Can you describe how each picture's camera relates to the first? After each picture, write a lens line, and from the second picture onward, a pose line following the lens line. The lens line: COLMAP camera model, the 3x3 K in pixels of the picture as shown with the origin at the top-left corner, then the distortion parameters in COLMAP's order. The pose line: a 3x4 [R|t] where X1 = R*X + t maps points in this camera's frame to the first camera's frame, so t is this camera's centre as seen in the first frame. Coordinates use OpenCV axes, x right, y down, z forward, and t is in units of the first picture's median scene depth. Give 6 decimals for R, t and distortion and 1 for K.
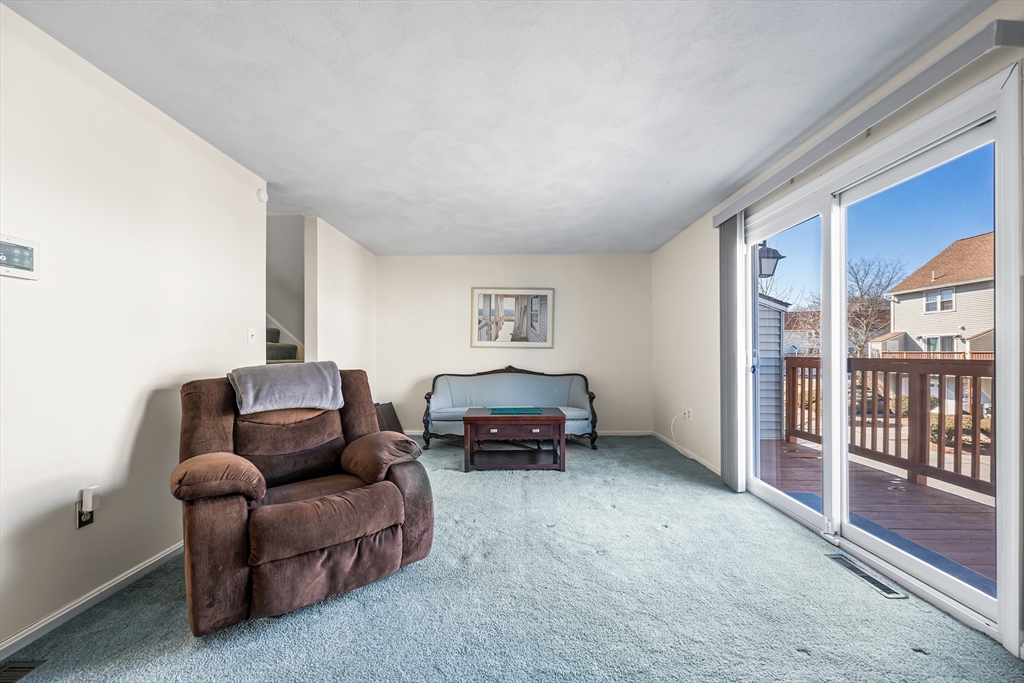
lens RADIAL K [[416.8, 0, 514.8], [0, 416.8, 361.6], [0, 0, 1]] dist [-0.003506, 0.000795]
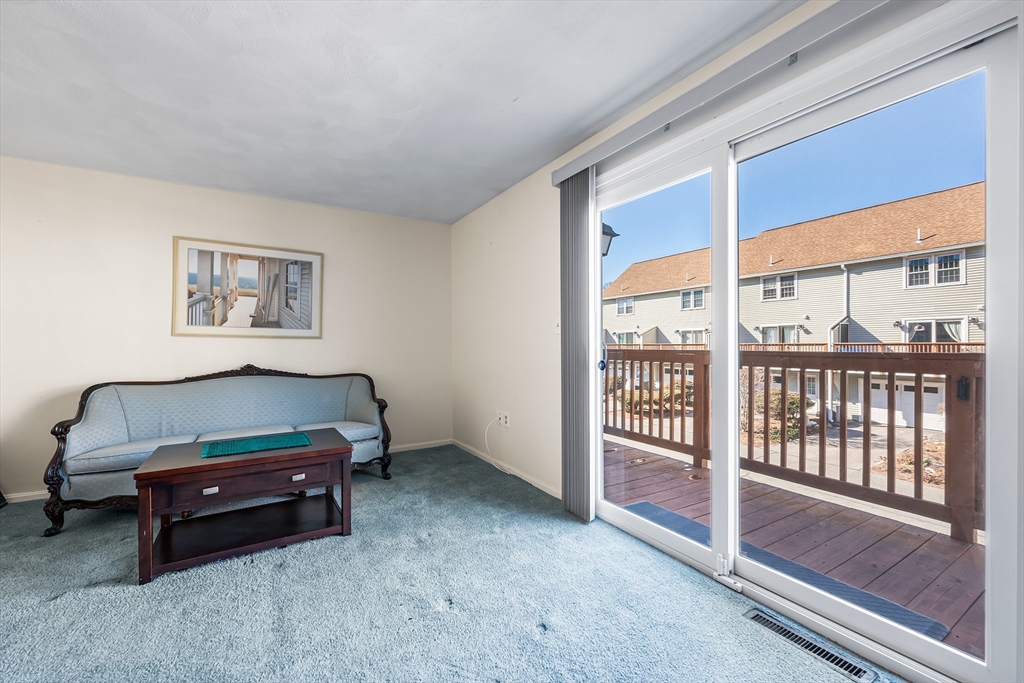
lens RADIAL K [[416.8, 0, 511.2], [0, 416.8, 344.4], [0, 0, 1]] dist [-0.003506, 0.000795]
pose [[0.855229, 0.000320, 0.518249, 0.002098], [0.011065, 0.999761, -0.018878, -0.006471], [-0.518131, 0.021879, 0.855021, 0.316675]]
